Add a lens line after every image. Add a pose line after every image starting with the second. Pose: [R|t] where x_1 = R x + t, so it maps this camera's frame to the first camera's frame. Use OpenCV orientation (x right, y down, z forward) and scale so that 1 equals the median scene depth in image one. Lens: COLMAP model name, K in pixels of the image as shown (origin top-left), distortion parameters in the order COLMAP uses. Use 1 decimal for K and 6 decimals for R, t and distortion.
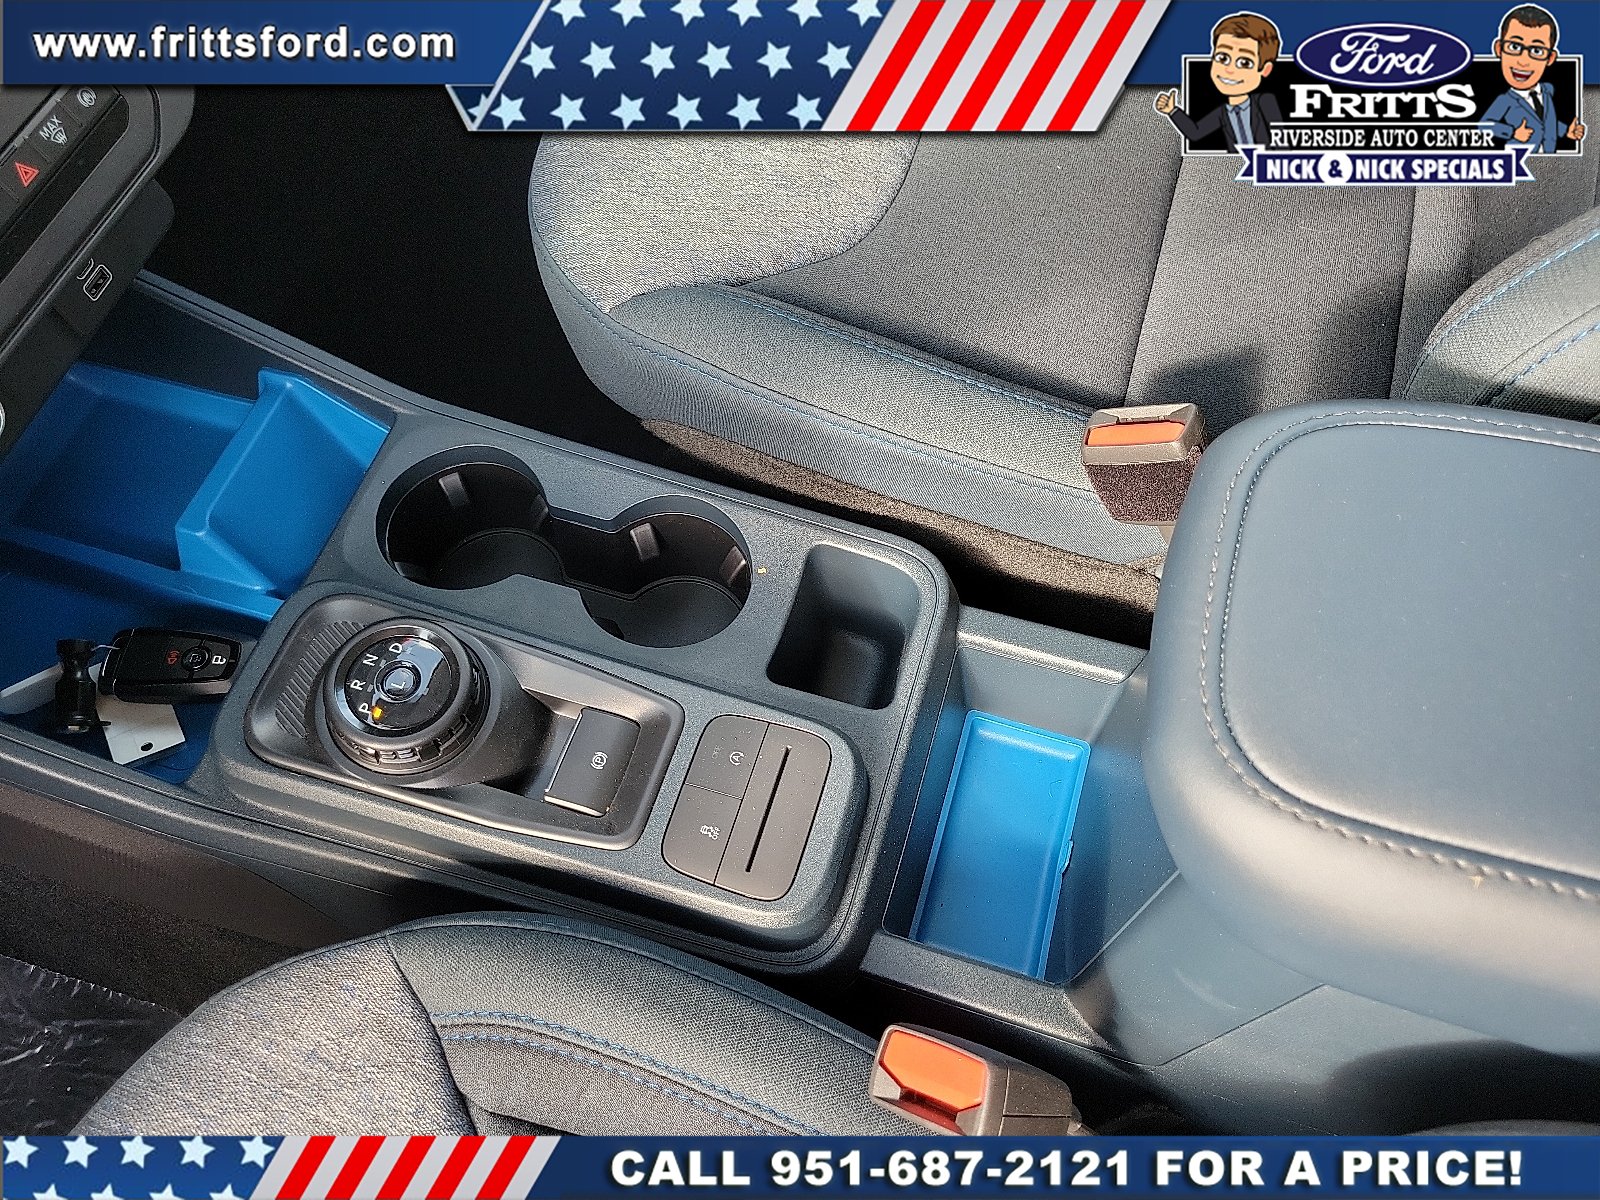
lens RADIAL K [[1207.7, 0, 792.7], [0, 1207.7, 604.3], [0, 0, 1]] dist [0.010161, -0.001893]
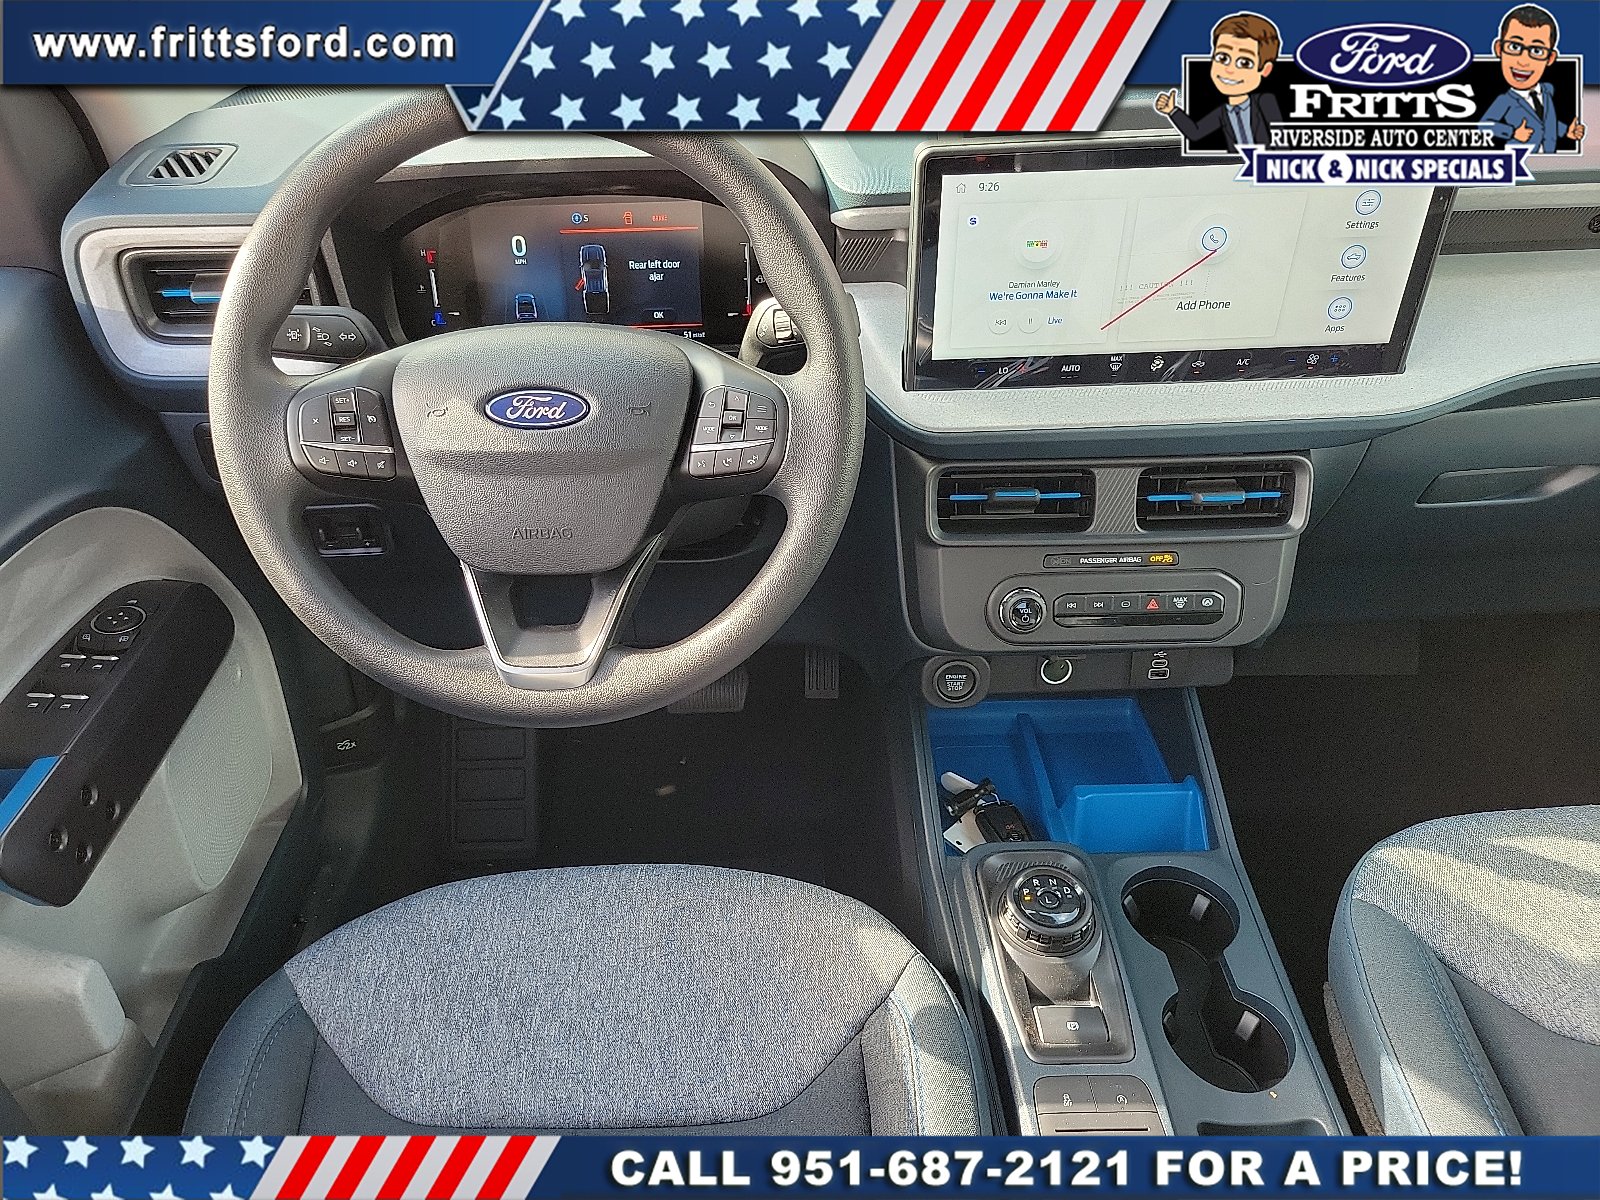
lens RADIAL K [[1192.5, 0, 779.4], [0, 1192.5, 600.0], [0, 0, 1]] dist [0.010515, 0.003371]
pose [[0.313976, 0.530825, -0.787175, 0.560007], [-0.827697, 0.559207, 0.046957, 0.055001], [0.465119, 0.636799, 0.614940, -0.409356]]
